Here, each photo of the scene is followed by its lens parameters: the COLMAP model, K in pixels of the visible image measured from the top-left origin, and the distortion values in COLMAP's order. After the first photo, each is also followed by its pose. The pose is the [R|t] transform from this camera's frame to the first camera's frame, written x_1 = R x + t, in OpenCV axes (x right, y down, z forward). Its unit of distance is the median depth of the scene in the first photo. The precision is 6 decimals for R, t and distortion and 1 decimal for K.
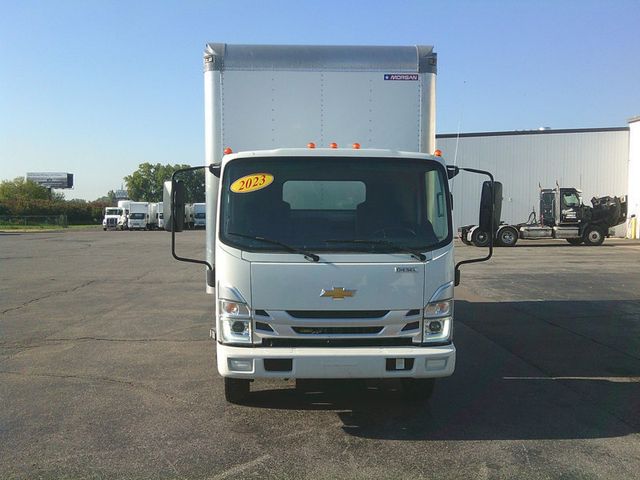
lens RADIAL K [[664.7, 0, 310.9], [0, 664.7, 243.1], [0, 0, 1]] dist [0.119415, -0.219657]
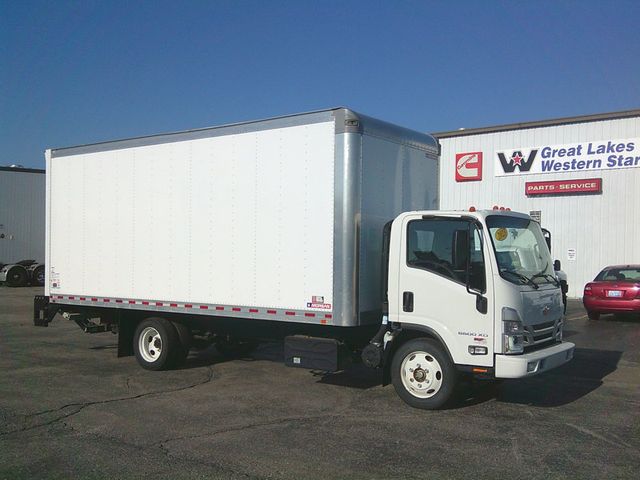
lens RADIAL K [[664.7, 0, 310.9], [0, 664.7, 243.1], [0, 0, 1]] dist [0.119415, -0.219657]
pose [[0.633330, 0.018109, 0.773670, -1.429570], [0.025663, 0.998685, -0.044384, -0.022088], [-0.773456, 0.047965, 0.632033, 0.446328]]
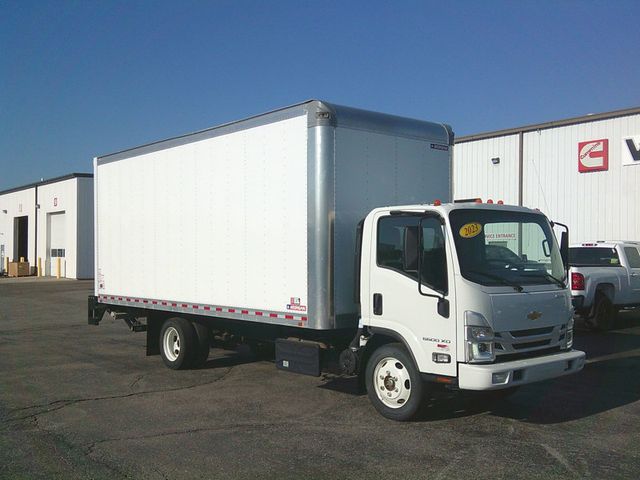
lens RADIAL K [[664.7, 0, 310.9], [0, 664.7, 243.1], [0, 0, 1]] dist [0.119415, -0.219657]
pose [[0.791507, 0.007475, 0.611114, -1.102436], [0.029607, 0.998282, -0.050557, -0.012770], [-0.610443, 0.058110, 0.789926, 0.212612]]
